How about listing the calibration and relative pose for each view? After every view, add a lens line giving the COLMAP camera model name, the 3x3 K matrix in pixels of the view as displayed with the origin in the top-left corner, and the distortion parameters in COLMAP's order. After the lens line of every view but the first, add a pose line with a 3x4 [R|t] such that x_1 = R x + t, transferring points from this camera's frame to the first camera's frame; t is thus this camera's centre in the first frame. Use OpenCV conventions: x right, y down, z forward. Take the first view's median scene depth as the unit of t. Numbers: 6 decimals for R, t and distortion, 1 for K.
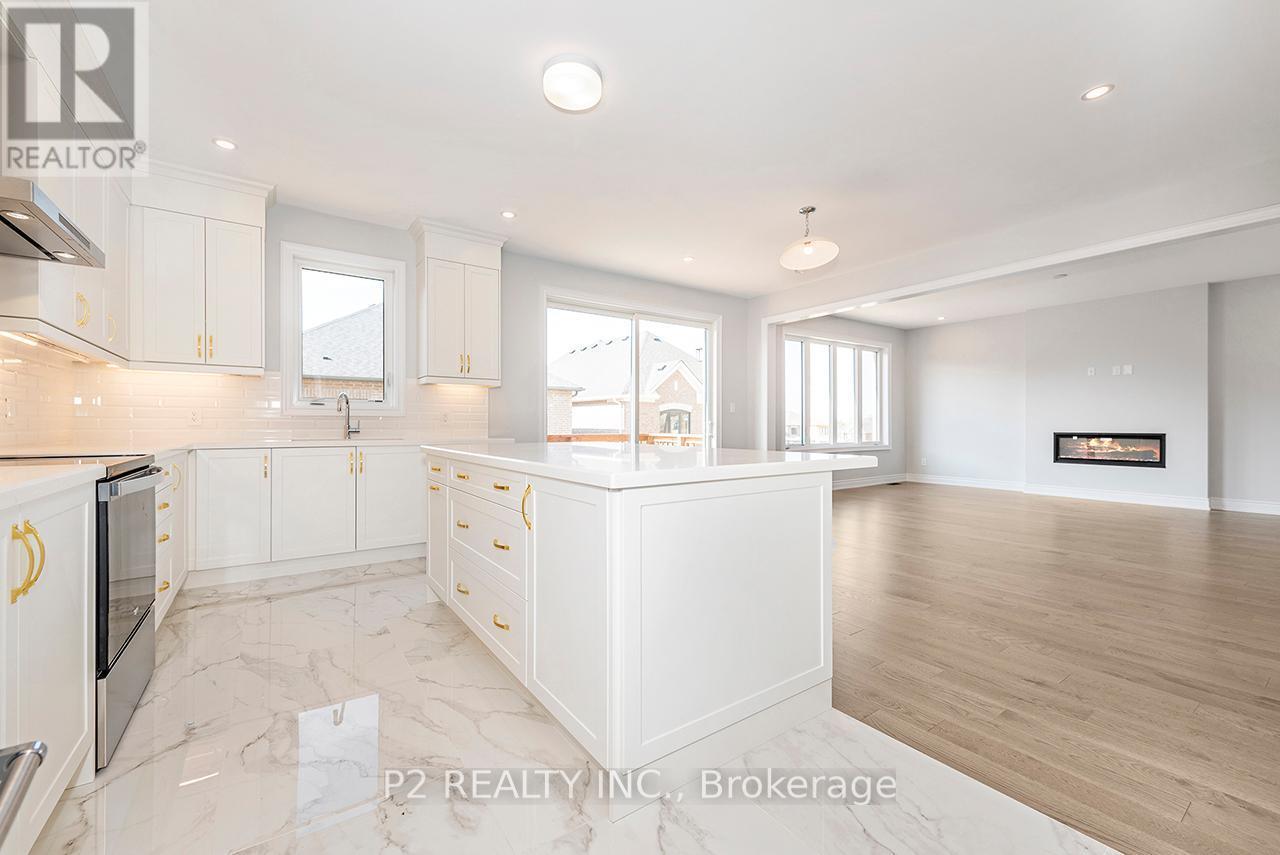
lens RADIAL K [[517.8, 0, 641.8], [0, 517.8, 426.3], [0, 0, 1]] dist [0.006091, -0.000649]
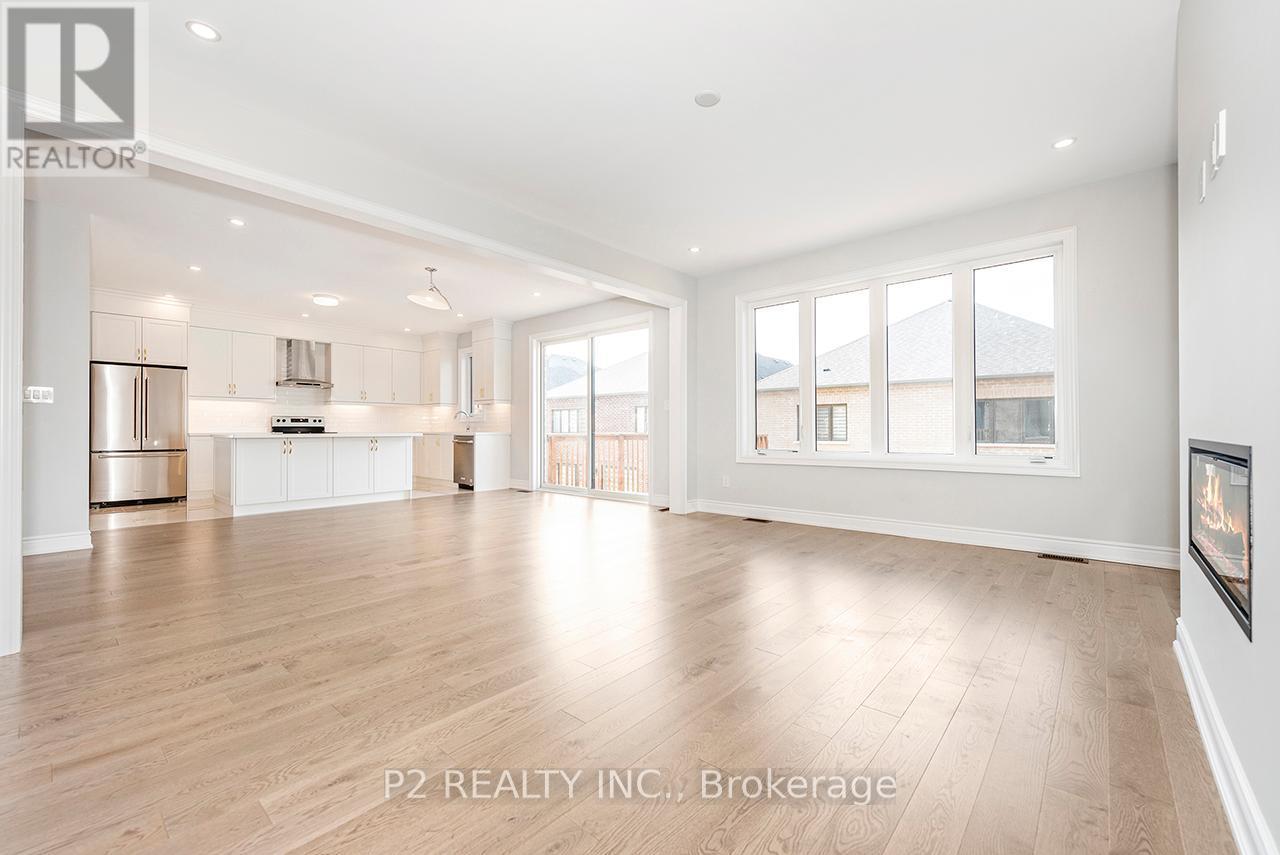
lens RADIAL K [[517.8, 0, 627.0], [0, 517.8, 428.5], [0, 0, 1]] dist [0.006091, -0.000649]
pose [[0.211942, 0.000907, -0.977282, 1.649220], [-0.000924, 0.999999, 0.000727, 0.007588], [0.977282, 0.000749, 0.211943, 1.127933]]
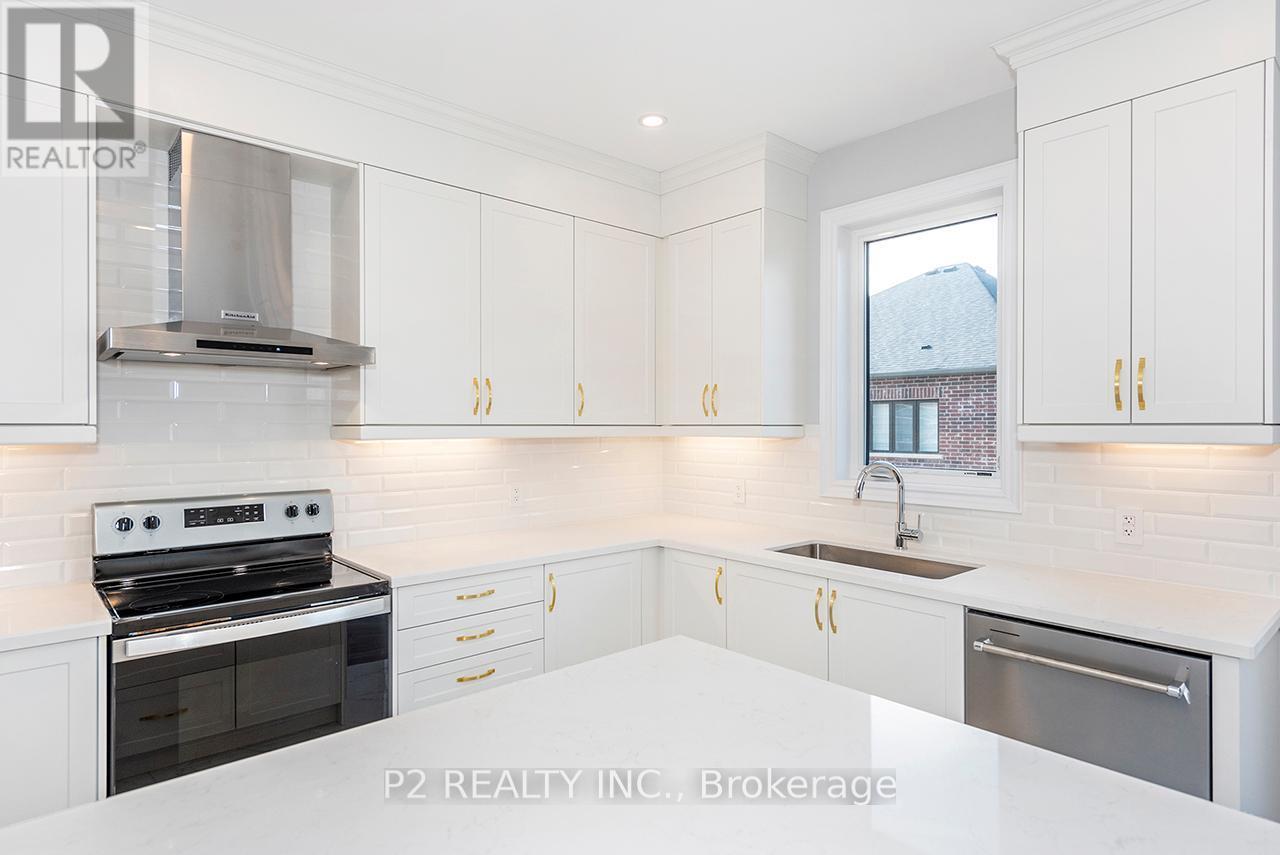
lens RADIAL K [[701.0, 0, 636.5], [0, 701.0, 433.4], [0, 0, 1]] dist [0.015793, 0.000704]
pose [[0.104557, 0.014645, -0.994411, 0.104624], [0.000345, 0.999891, 0.014762, -0.095327], [0.994519, -0.001886, 0.104540, 0.618560]]
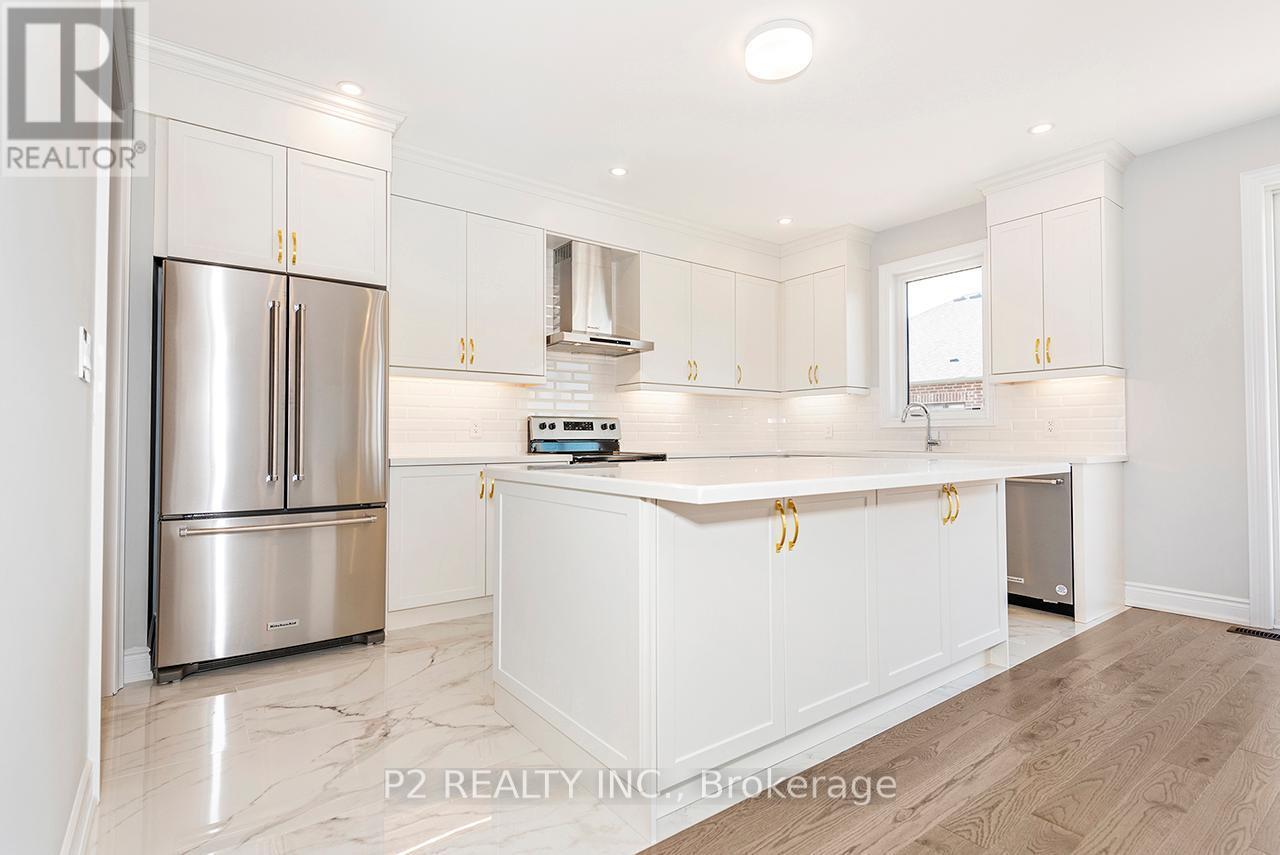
lens RADIAL K [[619.6, 0, 634.6], [0, 619.6, 426.3], [0, 0, 1]] dist [0.023465, -0.007356]
pose [[0.014823, -0.018863, -0.999712, 0.523397], [0.002118, 0.999820, -0.018834, -0.000128], [0.999888, -0.001838, 0.014860, 0.421049]]
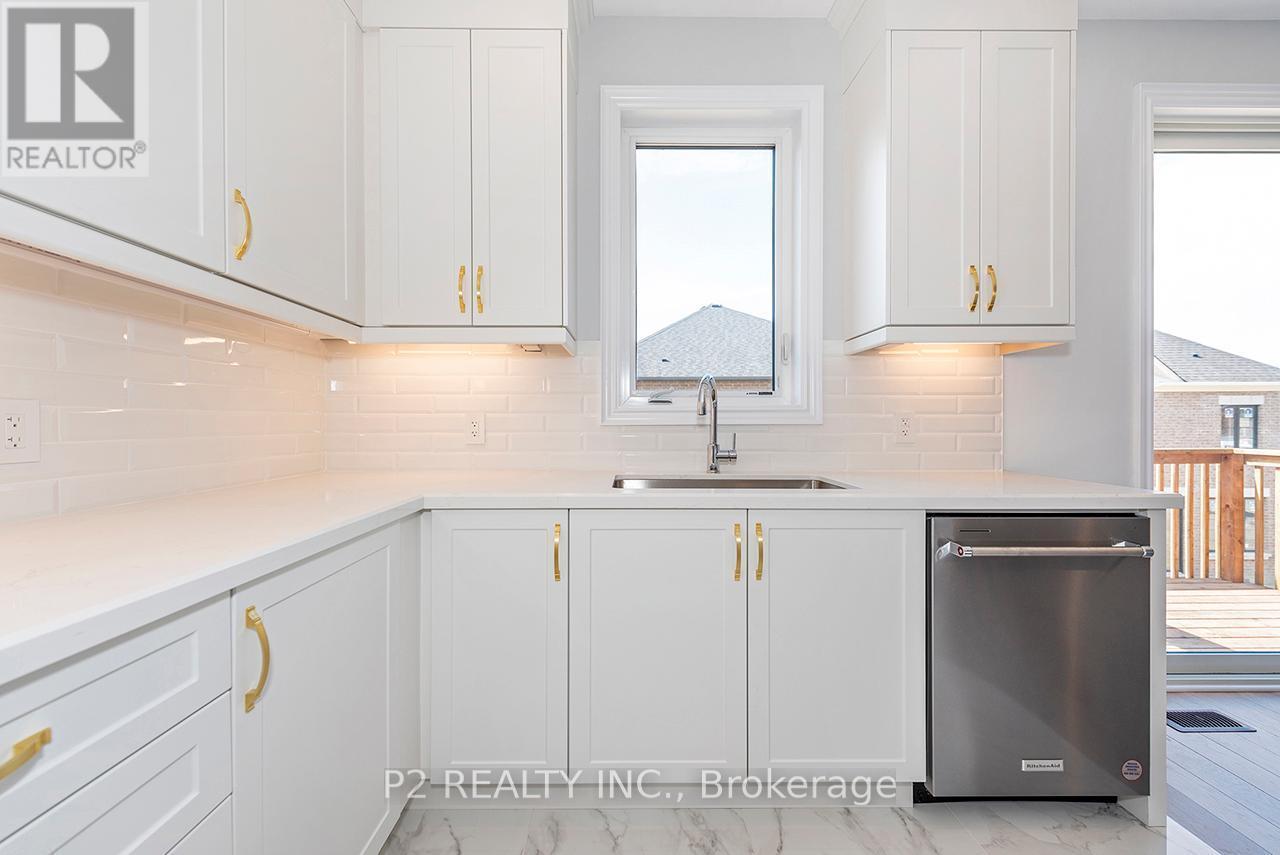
lens RADIAL K [[517.8, 0, 641.1], [0, 517.8, 421.4], [0, 0, 1]] dist [0.006091, -0.000649]
pose [[0.831487, -0.004291, -0.555528, -0.335924], [0.000397, 0.999975, -0.007130, -0.018187], [0.555544, 0.005708, 0.831467, 0.531314]]
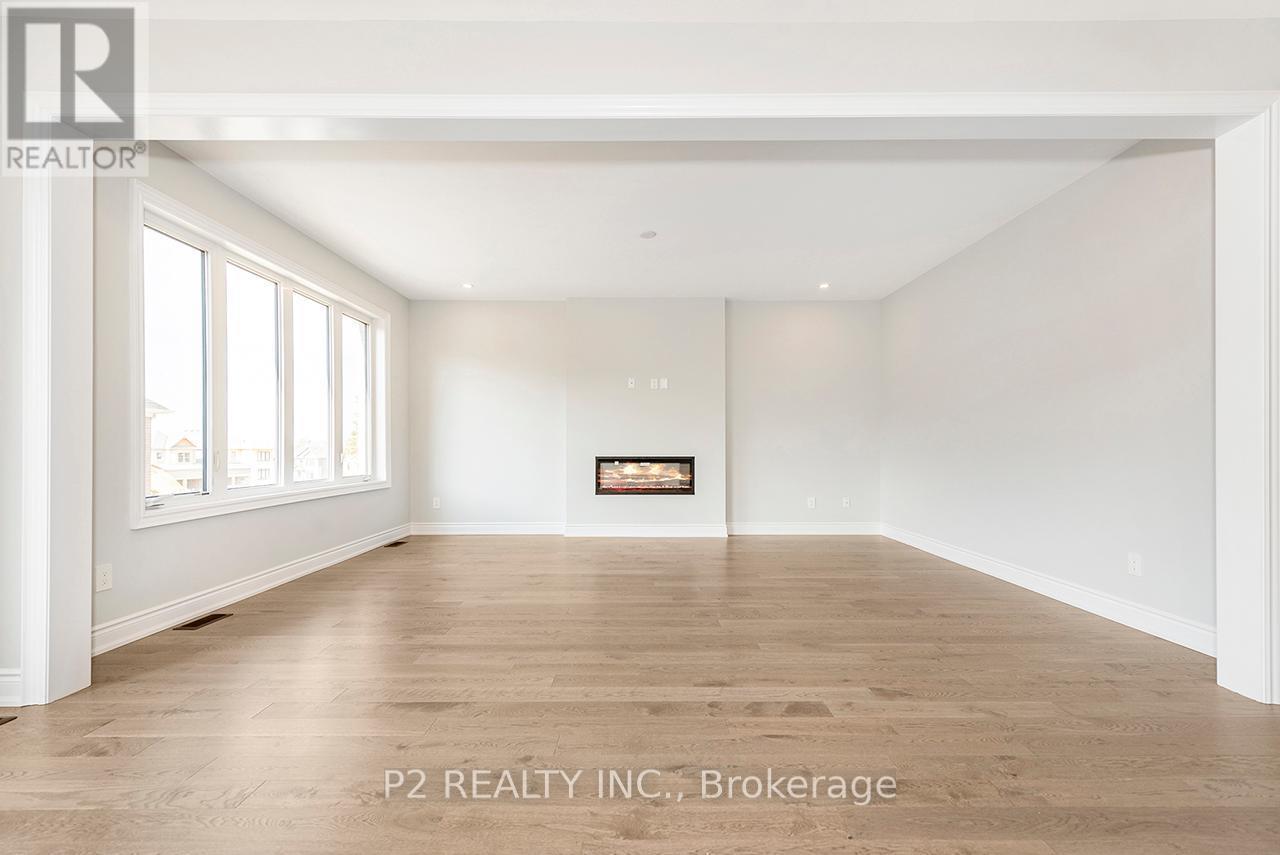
lens RADIAL K [[532.7, 0, 630.7], [0, 532.7, 441.5], [0, 0, 1]] dist [0.004683, -0.001292]
pose [[0.598629, 0.005864, 0.801005, 0.297771], [0.003105, 0.999949, -0.009641, -0.005651], [-0.801021, 0.008258, 0.598580, 0.806635]]
